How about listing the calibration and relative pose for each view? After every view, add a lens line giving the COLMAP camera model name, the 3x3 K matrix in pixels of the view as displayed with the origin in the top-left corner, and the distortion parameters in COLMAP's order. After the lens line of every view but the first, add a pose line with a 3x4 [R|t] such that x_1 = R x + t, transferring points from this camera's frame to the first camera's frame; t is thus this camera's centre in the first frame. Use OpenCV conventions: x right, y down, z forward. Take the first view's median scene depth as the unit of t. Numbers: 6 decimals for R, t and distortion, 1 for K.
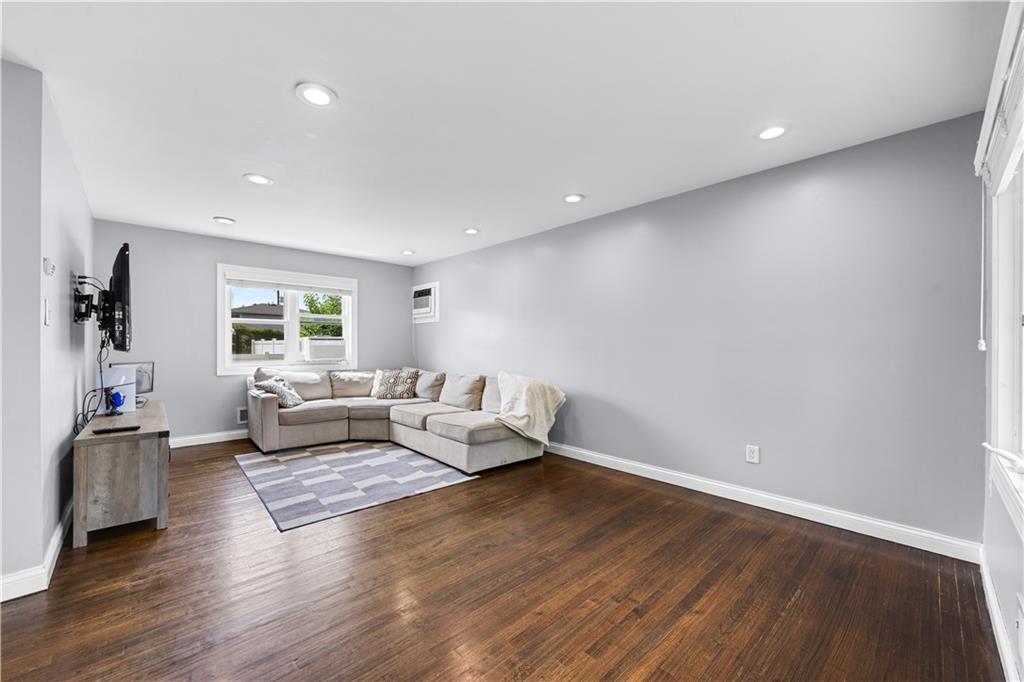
lens RADIAL K [[395.4, 0, 506.4], [0, 395.4, 342.0], [0, 0, 1]] dist [-0.002564, -0.000242]
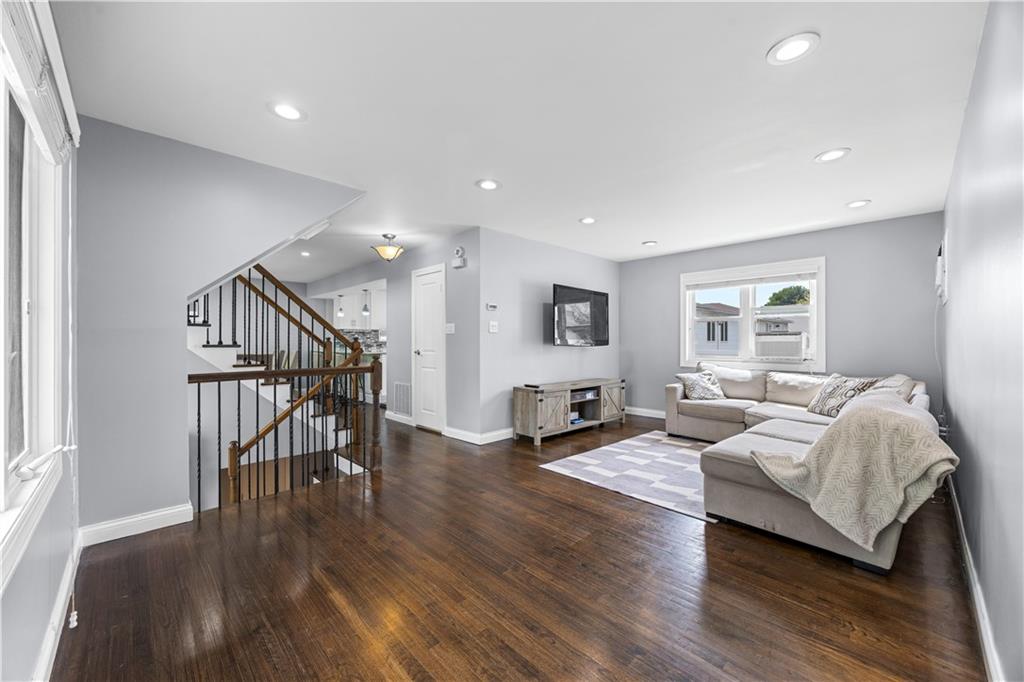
lens RADIAL K [[395.4, 0, 506.9], [0, 395.4, 344.3], [0, 0, 1]] dist [-0.002564, -0.000242]
pose [[0.012597, 0.003313, -0.999915, 0.642066], [0.008465, 0.999958, 0.003420, 0.009990], [0.999885, -0.008507, 0.012568, 0.610864]]
